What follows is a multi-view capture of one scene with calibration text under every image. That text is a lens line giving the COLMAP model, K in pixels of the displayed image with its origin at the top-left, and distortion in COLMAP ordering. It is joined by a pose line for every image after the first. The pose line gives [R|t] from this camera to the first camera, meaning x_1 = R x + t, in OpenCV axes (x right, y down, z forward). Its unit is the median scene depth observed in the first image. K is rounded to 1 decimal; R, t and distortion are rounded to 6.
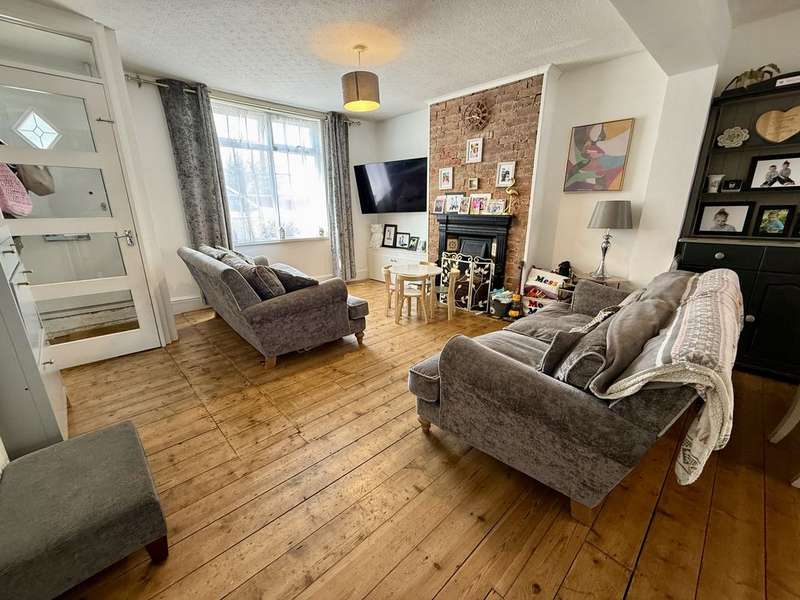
lens RADIAL K [[320.5, 0, 399.1], [0, 320.5, 300.4], [0, 0, 1]] dist [0.001172, -0.000680]
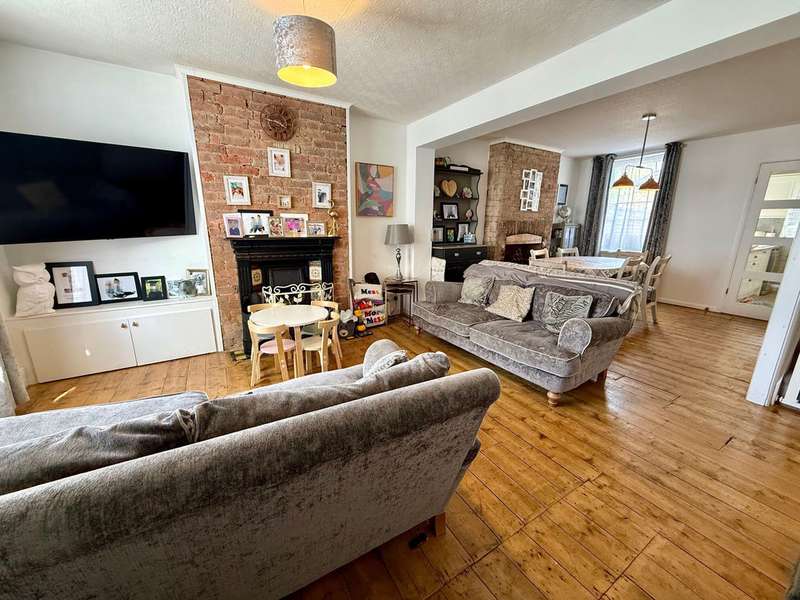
lens RADIAL K [[320.5, 0, 395.6], [0, 320.5, 300.6], [0, 0, 1]] dist [0.001172, -0.000680]
pose [[0.222167, -0.225039, 0.948683, -0.593091], [0.263554, 0.950639, 0.163783, -0.185807], [-0.938712, 0.213642, 0.270511, 0.580799]]
